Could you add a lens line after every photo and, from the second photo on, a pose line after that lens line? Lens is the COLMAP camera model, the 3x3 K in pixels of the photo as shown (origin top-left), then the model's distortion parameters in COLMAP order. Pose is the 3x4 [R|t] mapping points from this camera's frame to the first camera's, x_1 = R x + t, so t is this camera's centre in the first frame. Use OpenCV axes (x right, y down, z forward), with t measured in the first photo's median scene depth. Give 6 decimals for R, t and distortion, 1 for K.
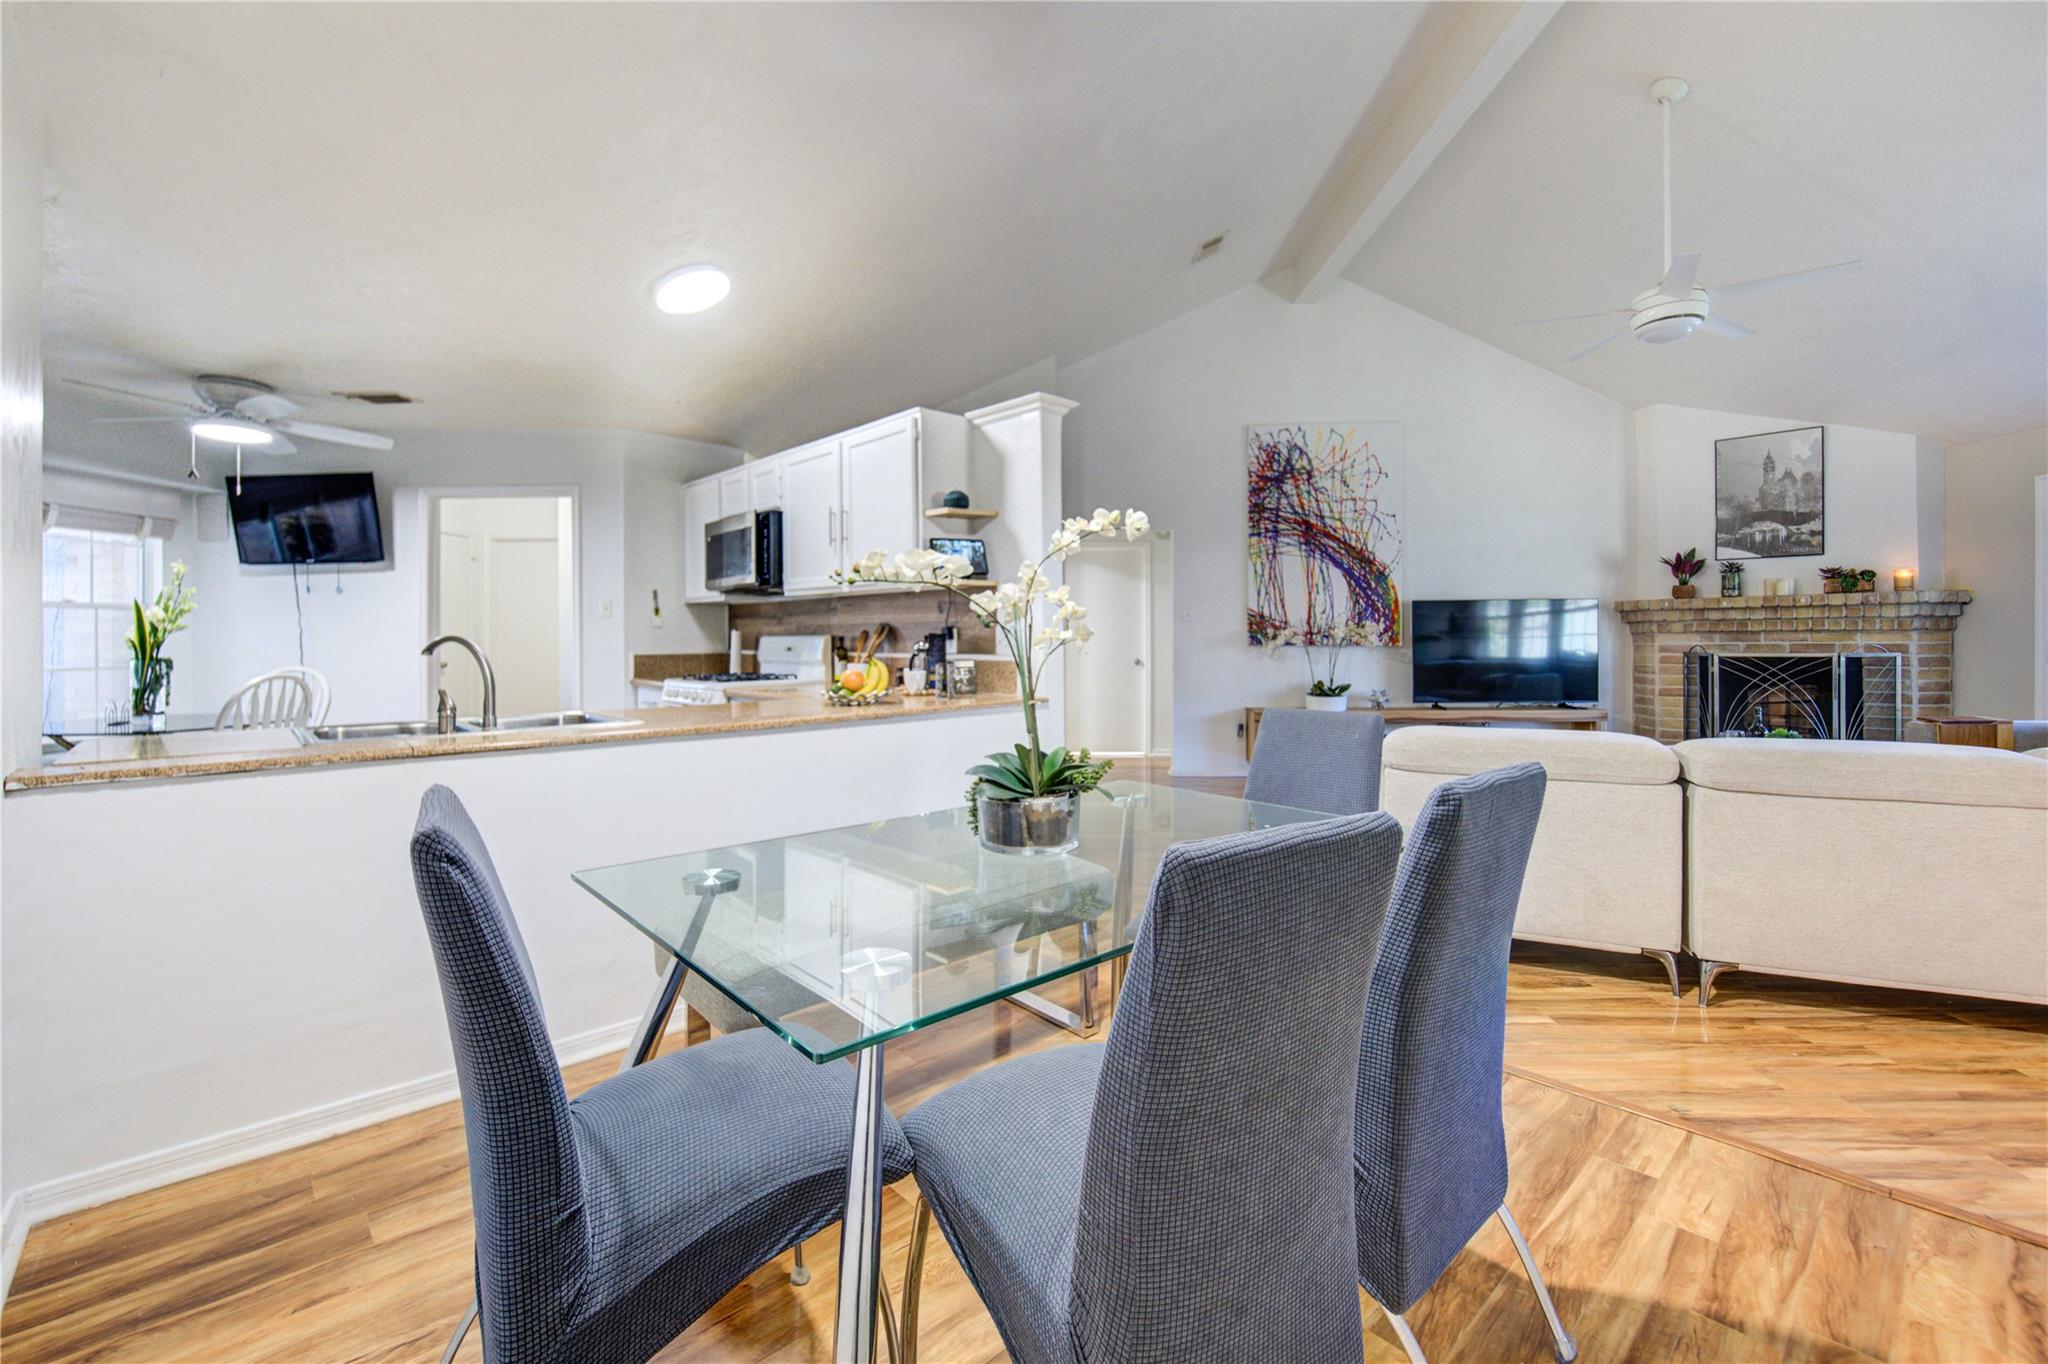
lens RADIAL K [[839.5, 0, 1012.4], [0, 839.5, 660.9], [0, 0, 1]] dist [-0.012032, -0.000010]
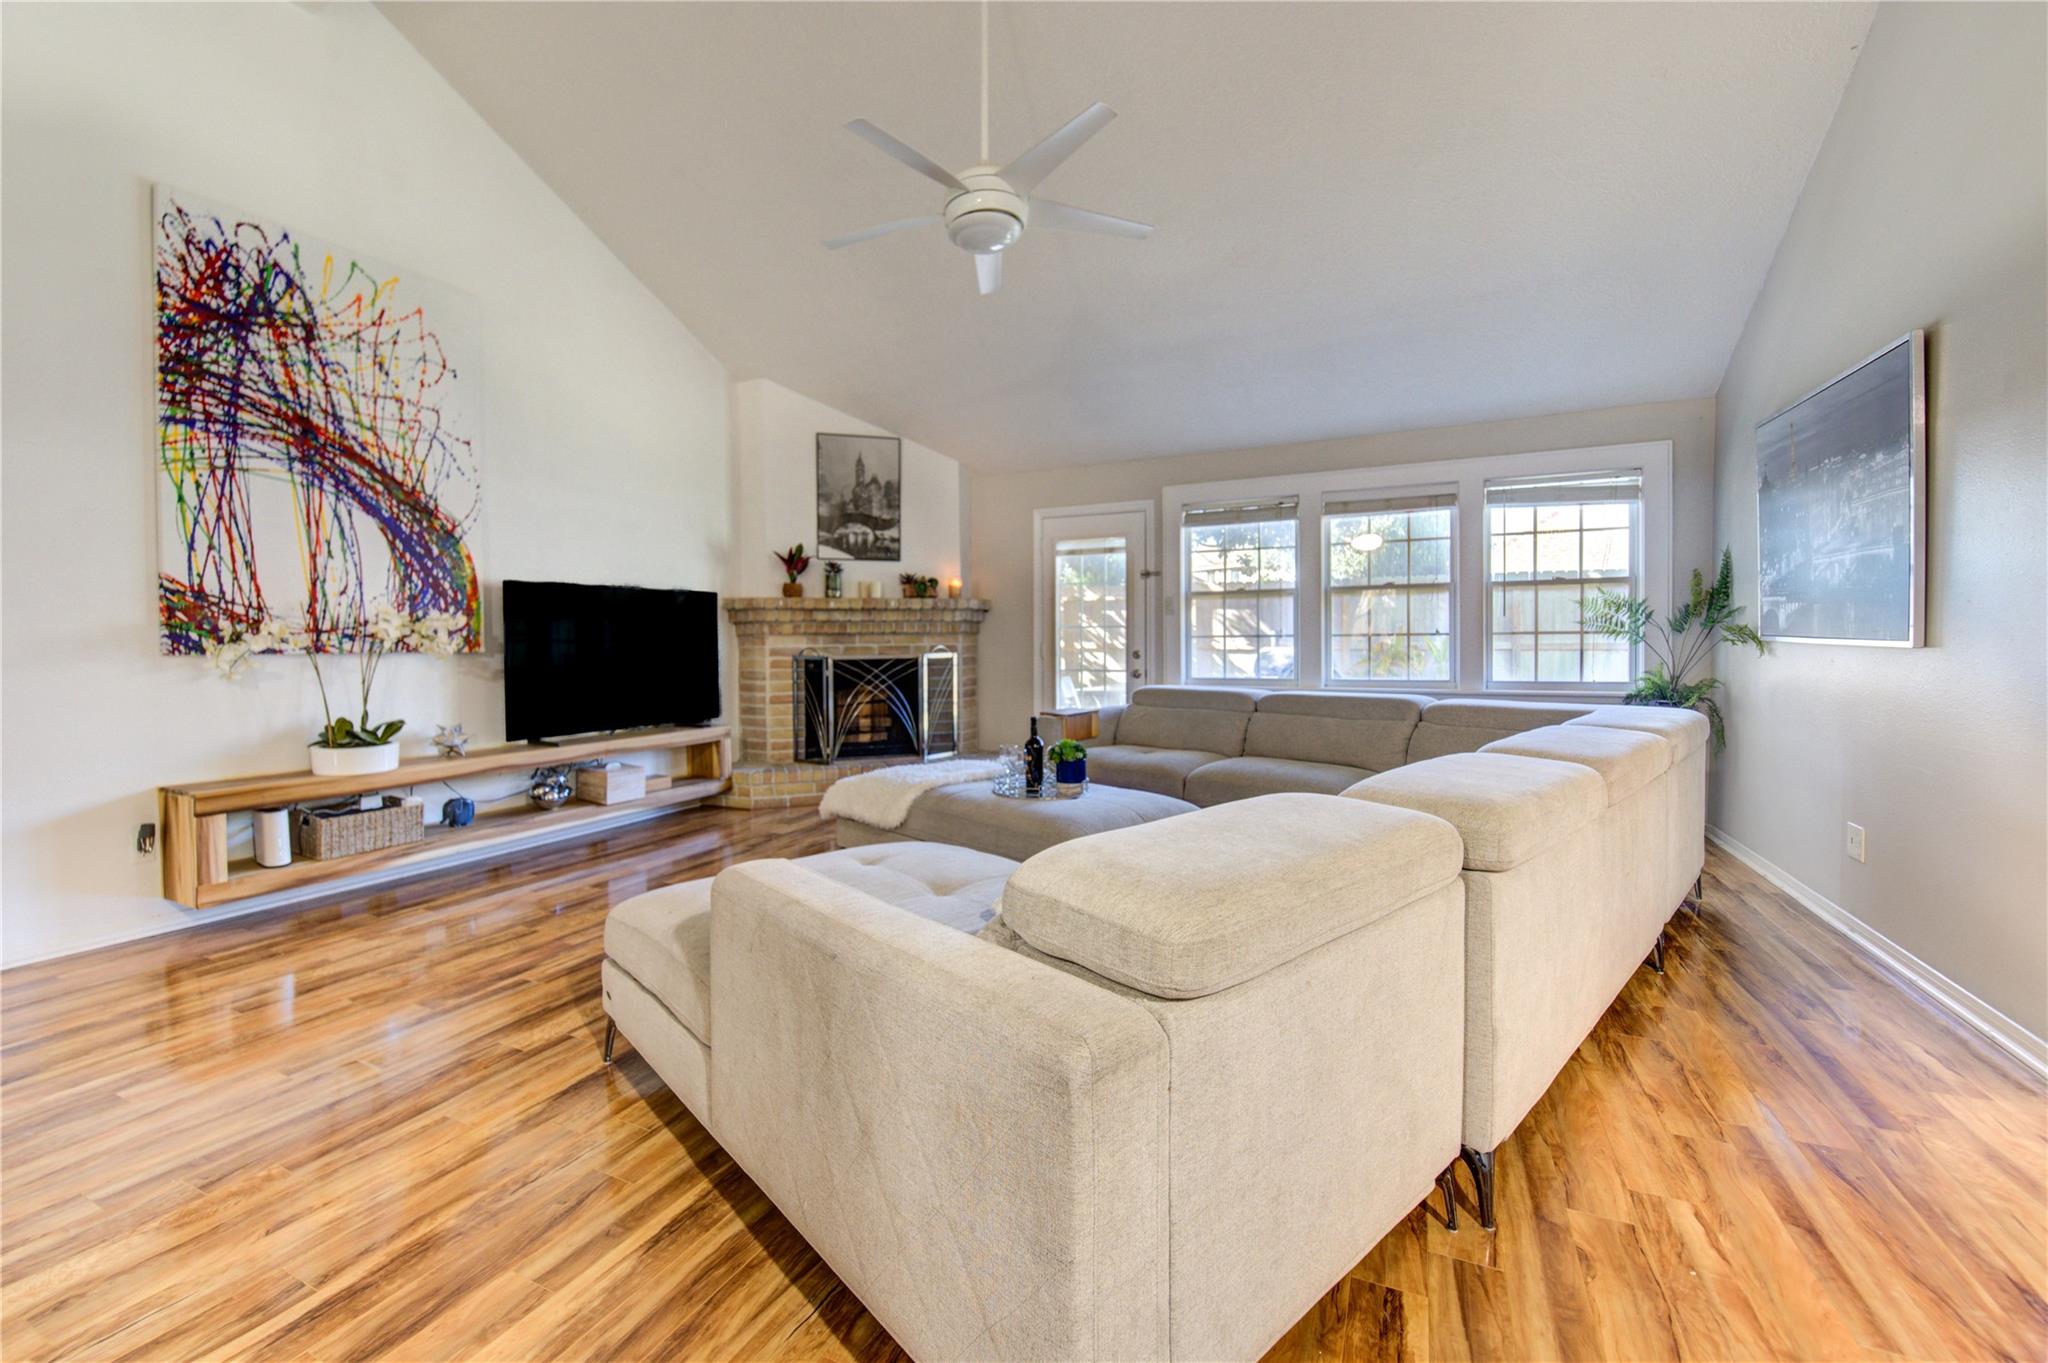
lens RADIAL K [[839.5, 0, 1012.4], [0, 839.5, 660.4], [0, 0, 1]] dist [-0.012032, -0.000010]
pose [[0.400464, -0.019473, 0.916106, 0.047001], [0.025956, 0.999614, 0.009902, -0.007691], [-0.915945, 0.019814, 0.400814, 0.385854]]
